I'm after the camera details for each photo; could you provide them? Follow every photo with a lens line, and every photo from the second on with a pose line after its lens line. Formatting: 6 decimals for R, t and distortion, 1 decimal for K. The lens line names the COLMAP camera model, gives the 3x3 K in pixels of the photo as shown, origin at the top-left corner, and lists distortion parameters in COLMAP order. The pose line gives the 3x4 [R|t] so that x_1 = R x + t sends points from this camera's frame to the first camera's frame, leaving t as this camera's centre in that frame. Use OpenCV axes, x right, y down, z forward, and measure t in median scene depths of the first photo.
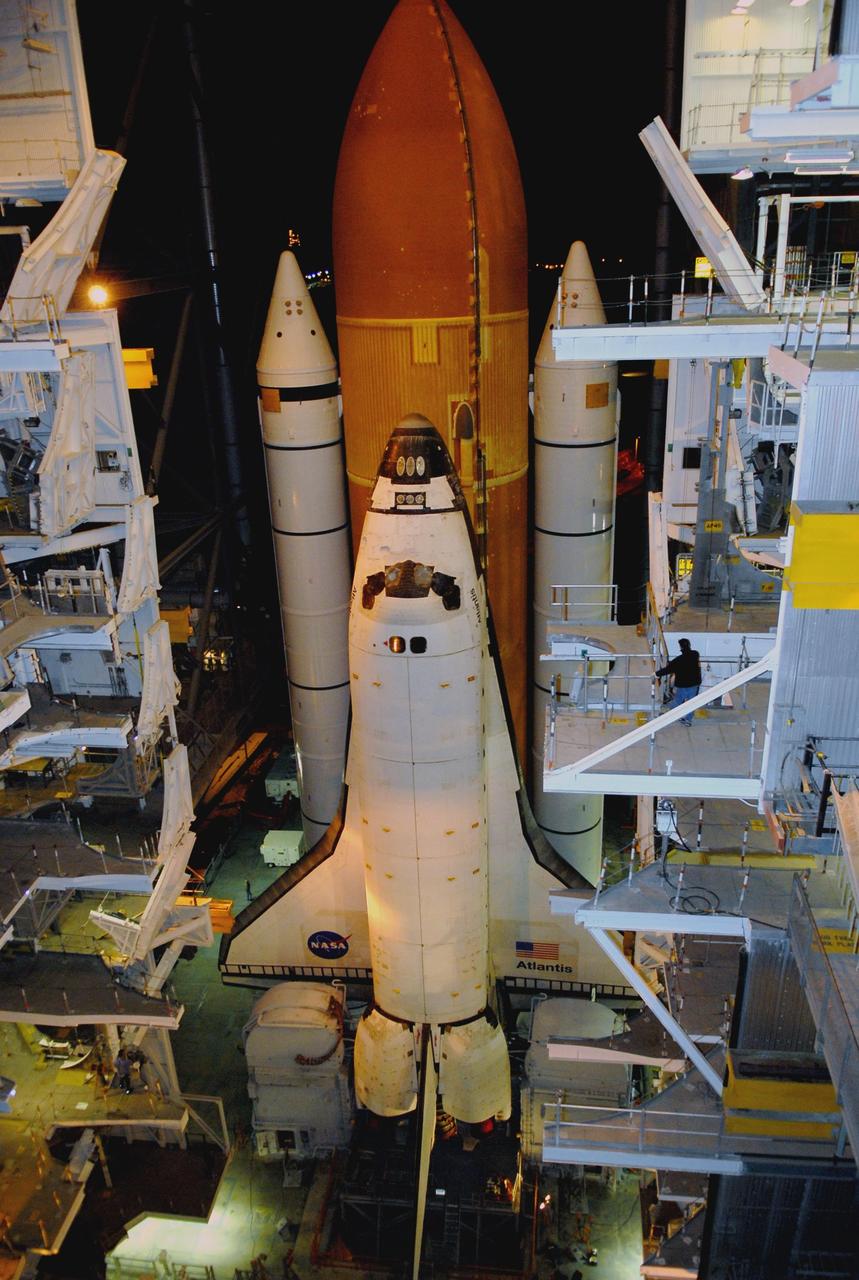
lens RADIAL K [[966.6, 0, 429.5], [0, 966.6, 640.0], [0, 0, 1]] dist [-0.013434, 0.000284]
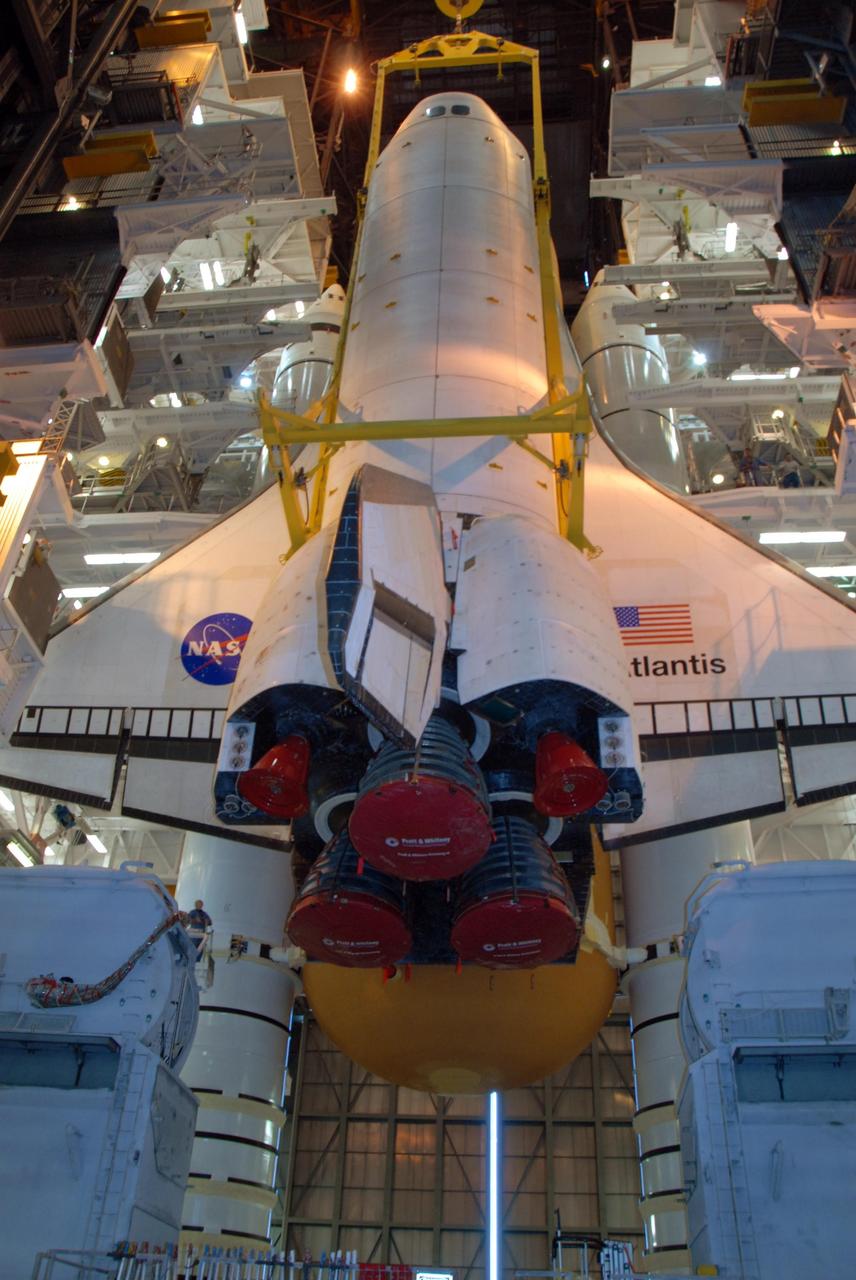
lens RADIAL K [[1016.4, 0, 421.4], [0, 1016.4, 661.9], [0, 0, 1]] dist [-0.164977, 0.134424]
pose [[0.996513, 0.082507, -0.012404, 0.004160], [-0.051894, 0.496497, -0.866486, 0.915639], [-0.065333, 0.864109, 0.499047, 0.891672]]
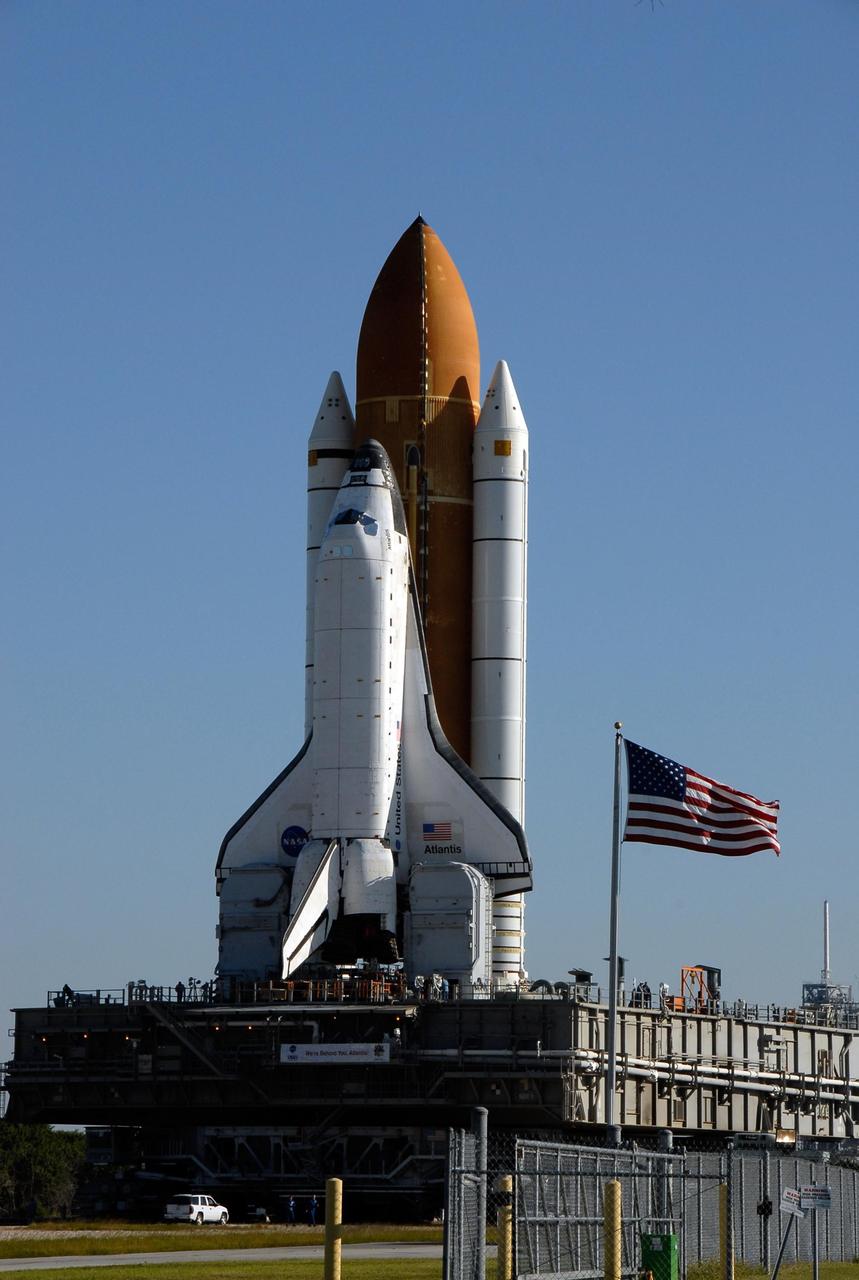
lens RADIAL K [[6196.6, 0, 429.5], [0, 6196.6, 640.0], [0, 0, 1]] dist [1.139220, 0.781310]
pose [[0.943106, 0.013582, -0.332215, 3.455211], [-0.171533, 0.875808, -0.451150, 4.641324], [0.284829, 0.482468, 0.828310, -7.318355]]
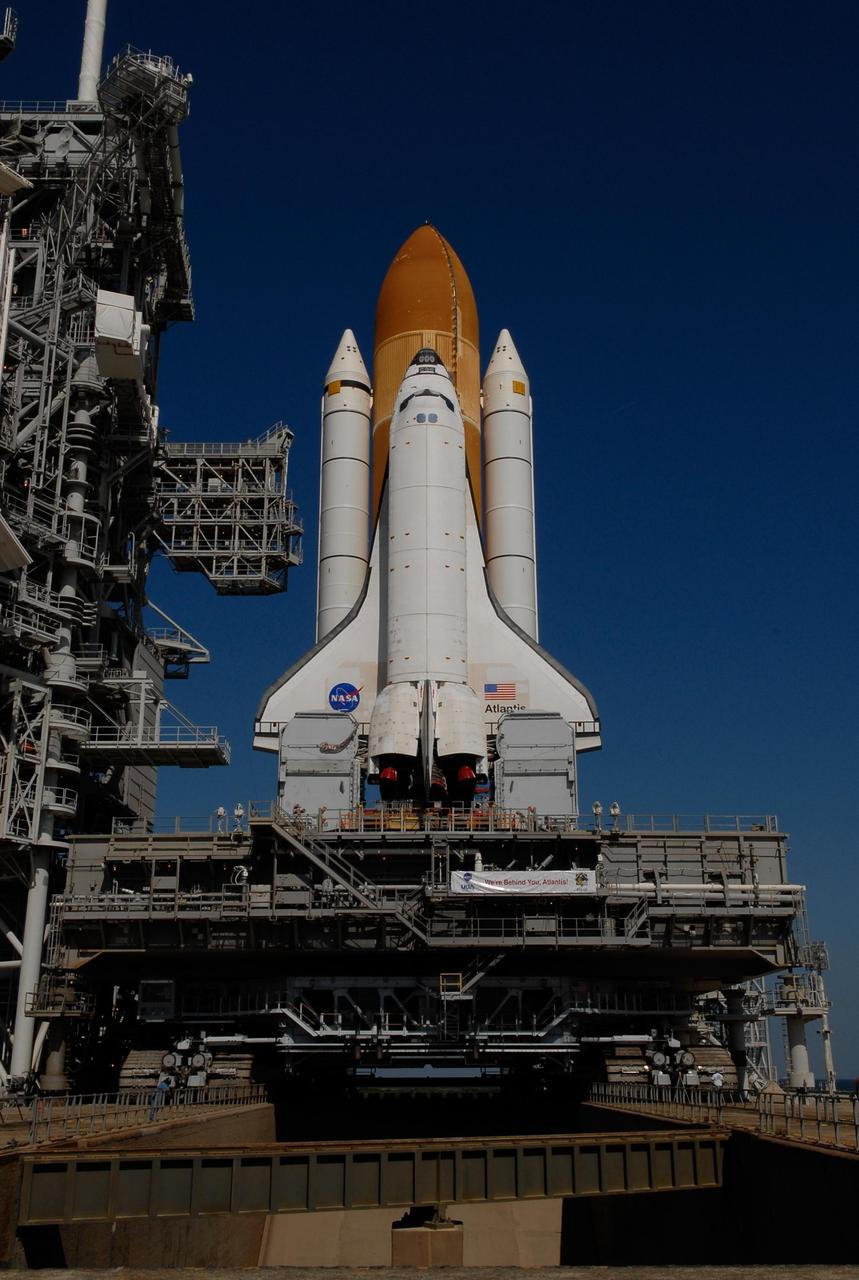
lens RADIAL K [[1318.7, 0, 443.4], [0, 1318.7, 636.7], [0, 0, 1]] dist [0.003068, 0.004014]
pose [[0.990517, 0.072112, 0.116948, -0.227141], [0.025197, 0.741412, -0.670577, 1.779349], [-0.135064, 0.667164, 0.732564, -0.495118]]
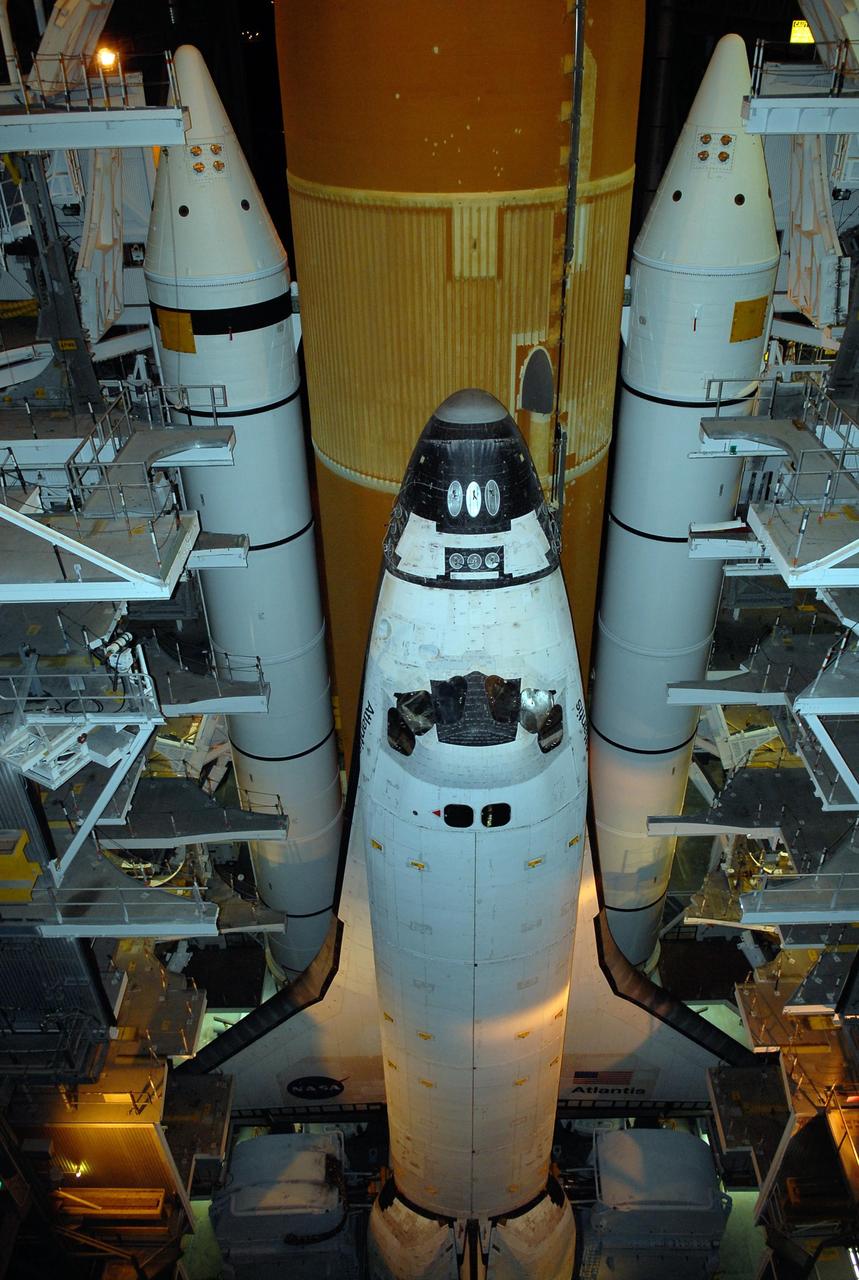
lens RADIAL K [[964.9, 0, 429.5], [0, 964.9, 640.0], [0, 0, 1]] dist [-0.030681, -0.006763]
pose [[0.991895, -0.060616, 0.111666, -0.096363], [0.036697, 0.978080, 0.204970, -0.191723], [-0.121643, -0.199211, 0.972377, 0.425543]]
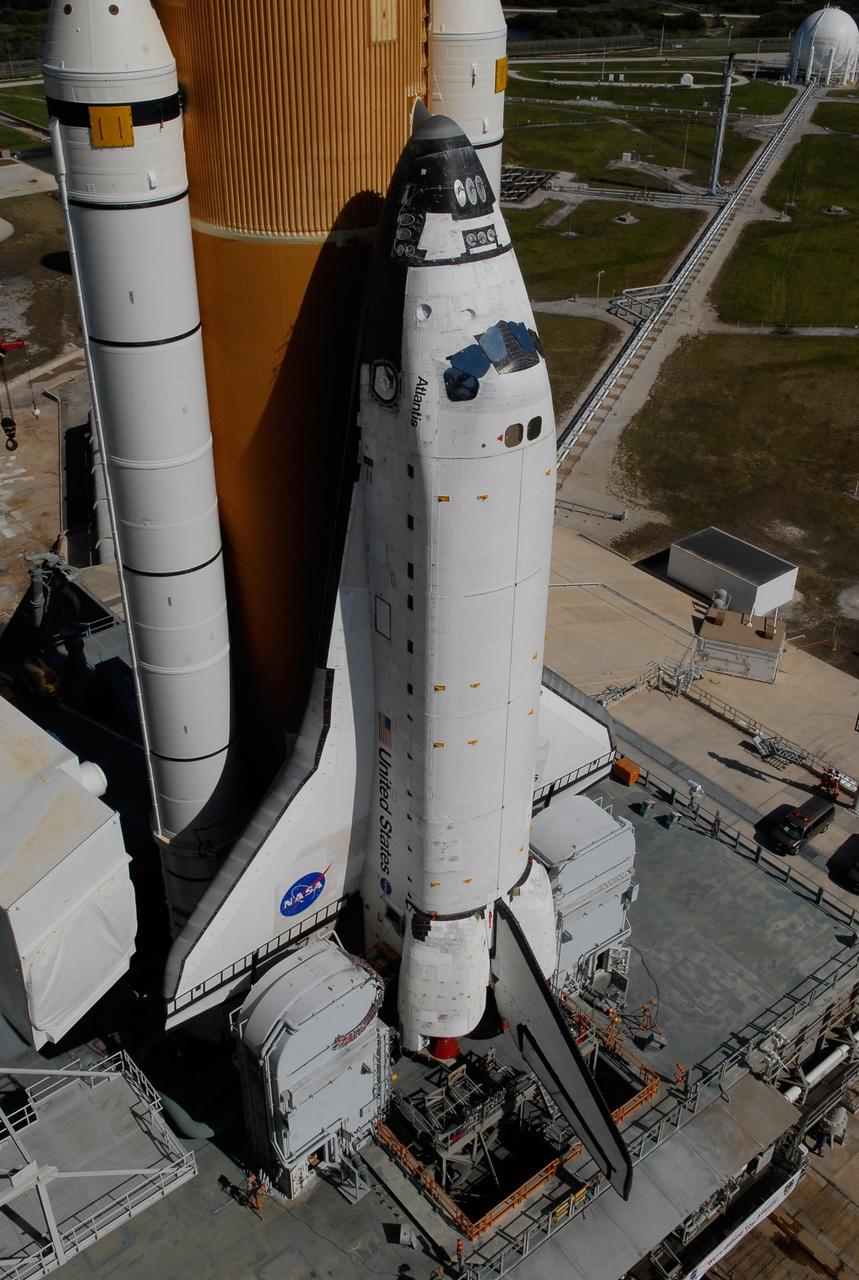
lens RADIAL K [[1235.1, 0, 429.5], [0, 1235.1, 640.0], [0, 0, 1]] dist [0.001925, 0.006174]
pose [[0.688316, -0.364819, 0.626999, -0.671905], [0.253246, 0.930803, 0.263575, -0.106390], [-0.679770, -0.022638, 0.733076, 0.297754]]
